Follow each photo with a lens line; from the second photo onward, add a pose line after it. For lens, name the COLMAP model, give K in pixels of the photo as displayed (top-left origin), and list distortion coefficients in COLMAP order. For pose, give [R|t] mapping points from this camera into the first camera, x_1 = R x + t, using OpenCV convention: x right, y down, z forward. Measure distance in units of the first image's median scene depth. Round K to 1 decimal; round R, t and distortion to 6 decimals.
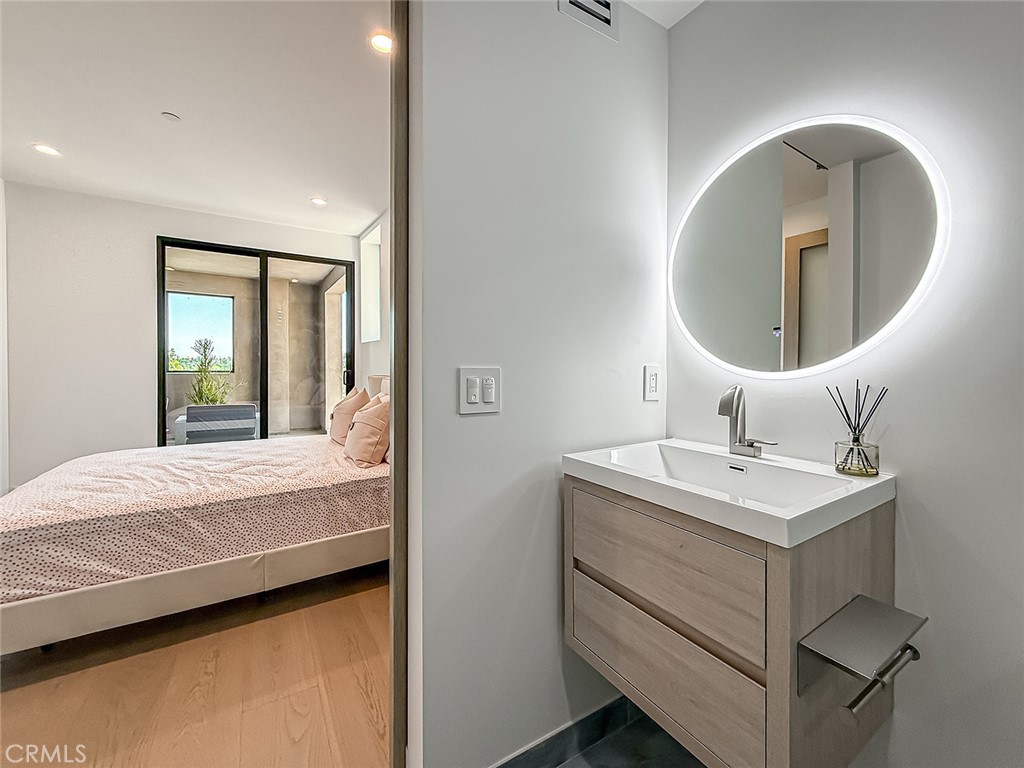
lens RADIAL K [[411.7, 0, 510.5], [0, 411.7, 370.2], [0, 0, 1]] dist [0.000063, 0.000023]
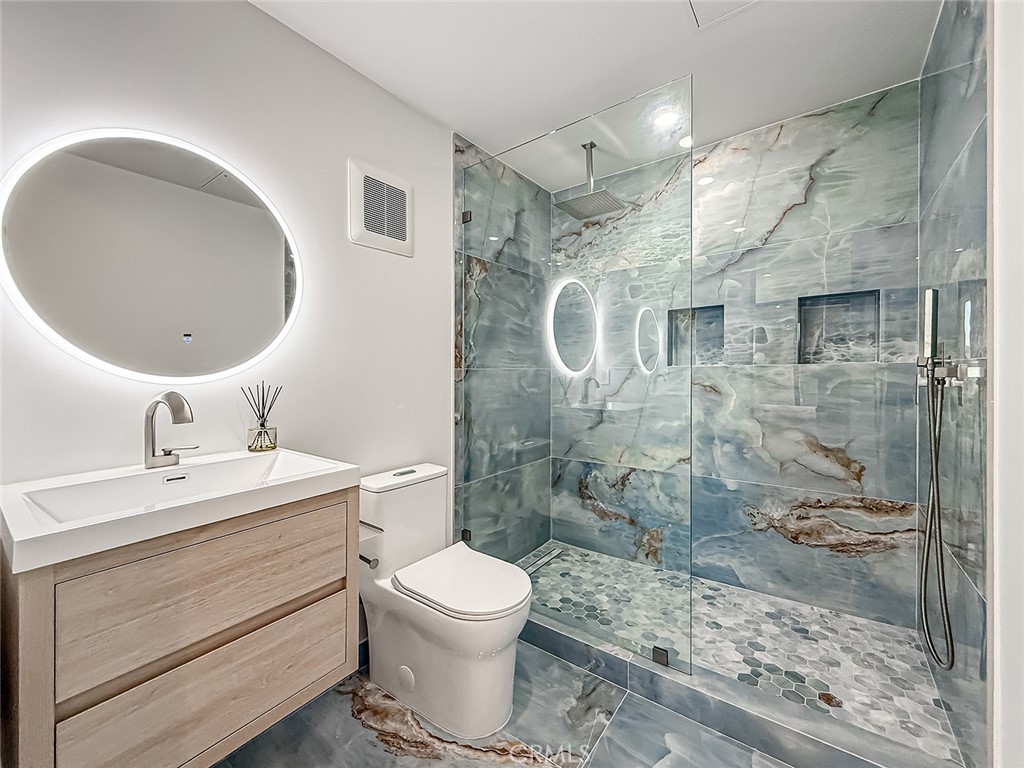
lens RADIAL K [[411.7, 0, 510.5], [0, 411.7, 370.2], [0, 0, 1]] dist [0.000063, 0.000023]
pose [[-0.357324, 0.000037, 0.933980, -0.710351], [0.013696, 0.999893, 0.005200, -0.008381], [-0.933880, 0.014649, -0.357286, 0.705414]]
